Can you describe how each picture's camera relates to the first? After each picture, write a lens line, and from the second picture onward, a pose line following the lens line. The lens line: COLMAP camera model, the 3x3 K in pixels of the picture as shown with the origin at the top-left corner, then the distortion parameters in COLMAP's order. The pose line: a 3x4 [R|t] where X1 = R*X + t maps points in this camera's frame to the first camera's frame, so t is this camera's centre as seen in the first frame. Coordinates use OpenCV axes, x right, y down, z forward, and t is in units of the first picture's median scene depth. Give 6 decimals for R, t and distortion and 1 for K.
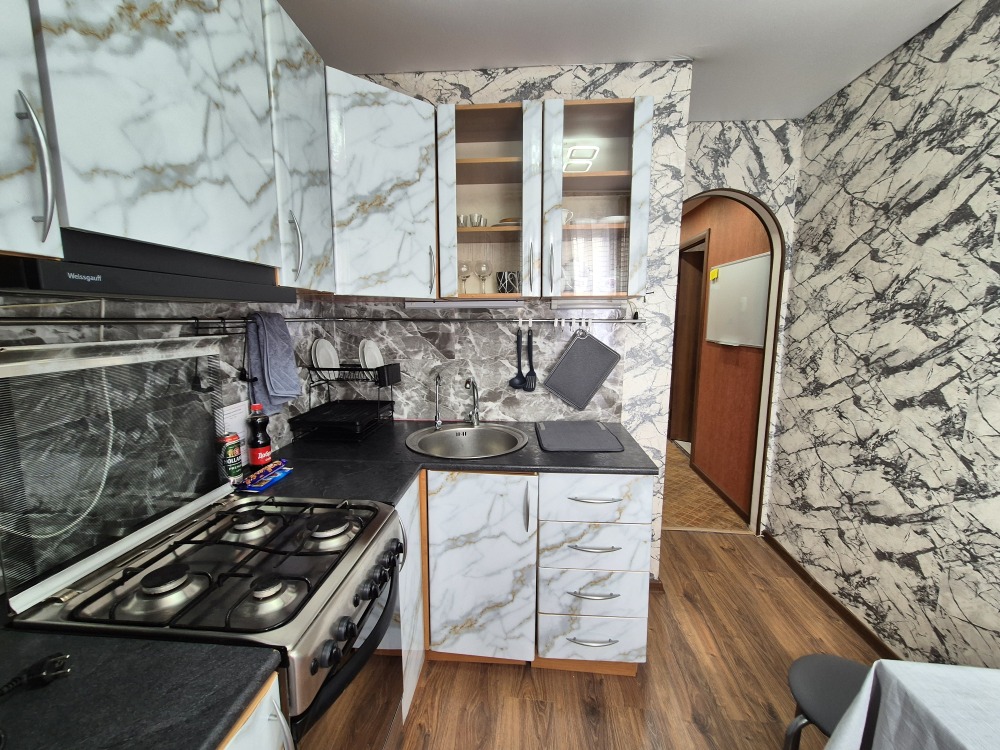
lens RADIAL K [[410.0, 0, 498.5], [0, 410.0, 370.7], [0, 0, 1]] dist [0.003767, -0.000702]
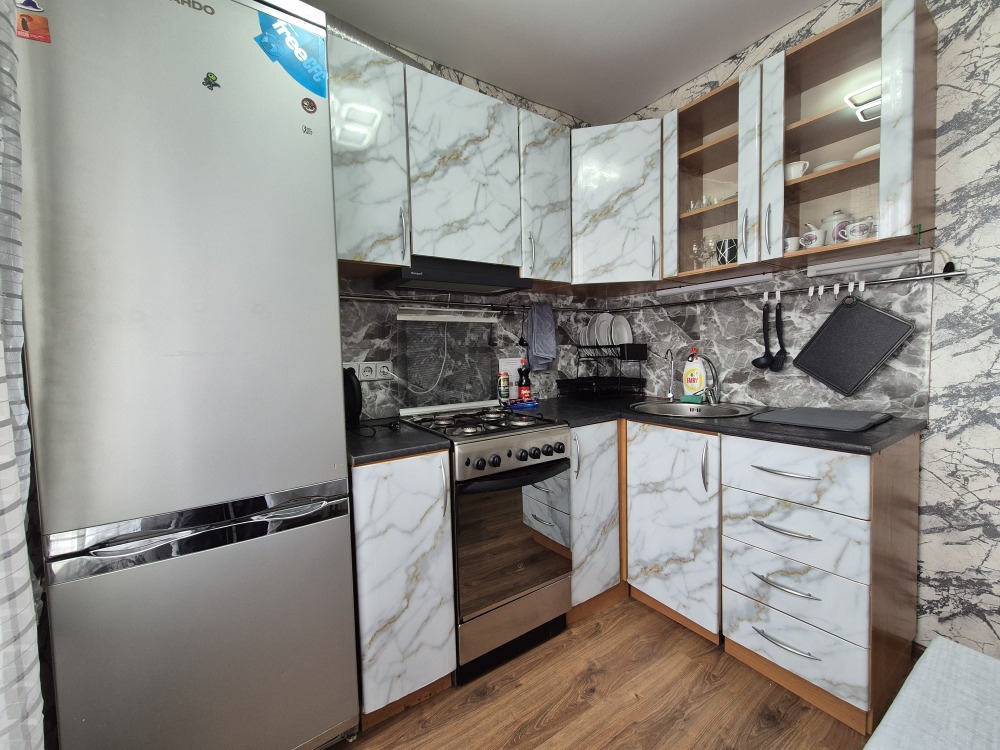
lens RADIAL K [[410.0, 0, 497.4], [0, 410.0, 370.4], [0, 0, 1]] dist [0.003767, -0.000702]
pose [[0.628917, 0.025277, -0.777062, 0.416384], [-0.078436, 0.996435, -0.031070, 0.132608], [0.773506, 0.080490, 0.628657, -0.045100]]
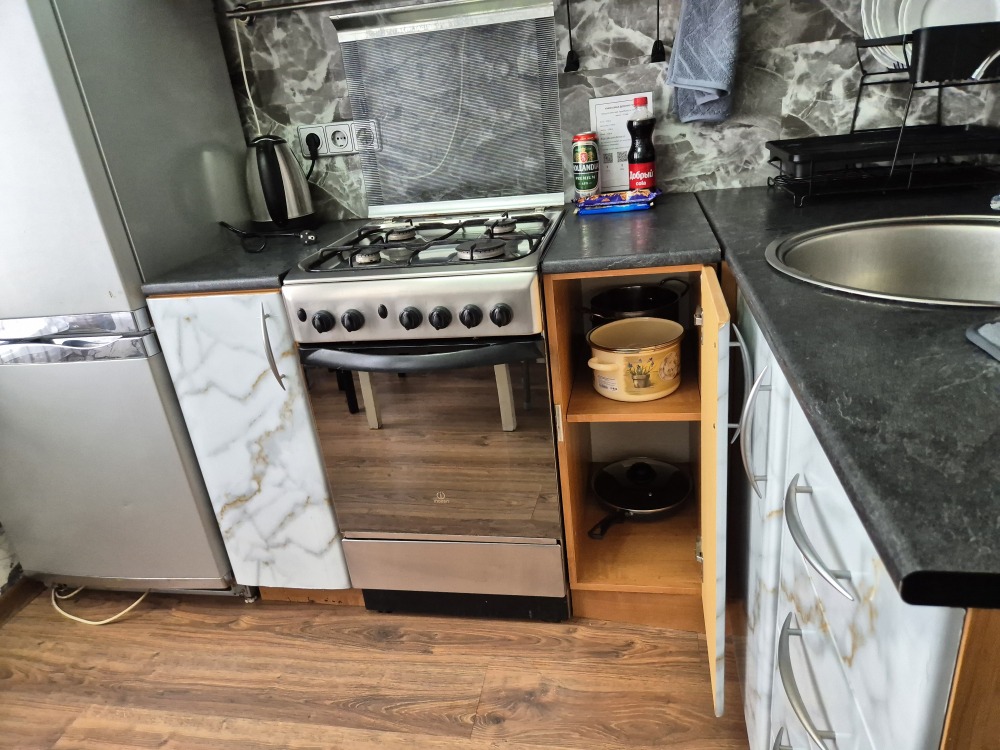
lens RADIAL K [[666.8, 0, 501.4], [0, 666.8, 369.2], [0, 0, 1]] dist [0.062797, -0.054039]
pose [[-0.084328, 0.391758, -0.916196, 0.474240], [-0.029000, 0.918117, 0.395248, 0.044290], [0.996016, 0.059900, -0.066062, 0.634871]]
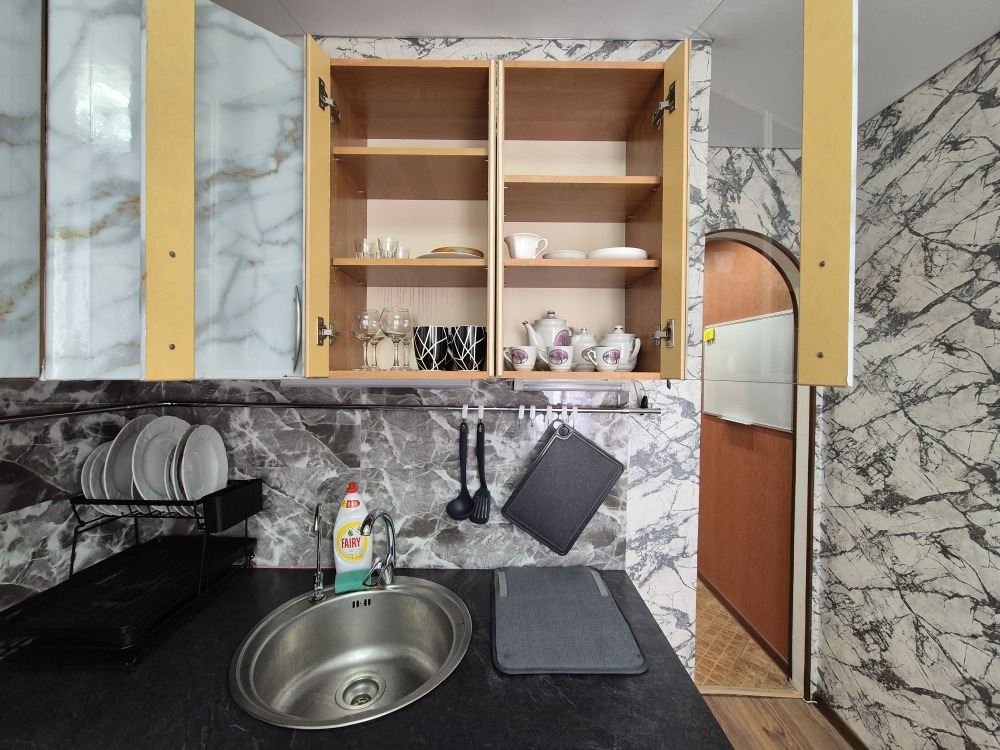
lens RADIAL K [[410.0, 0, 498.9], [0, 410.0, 371.1], [0, 0, 1]] dist [0.003767, -0.000702]
pose [[0.996899, 0.010012, 0.078050, 0.057805], [-0.000549, 0.992733, -0.120333, -0.108288], [-0.078688, 0.119917, 0.989661, 0.386375]]
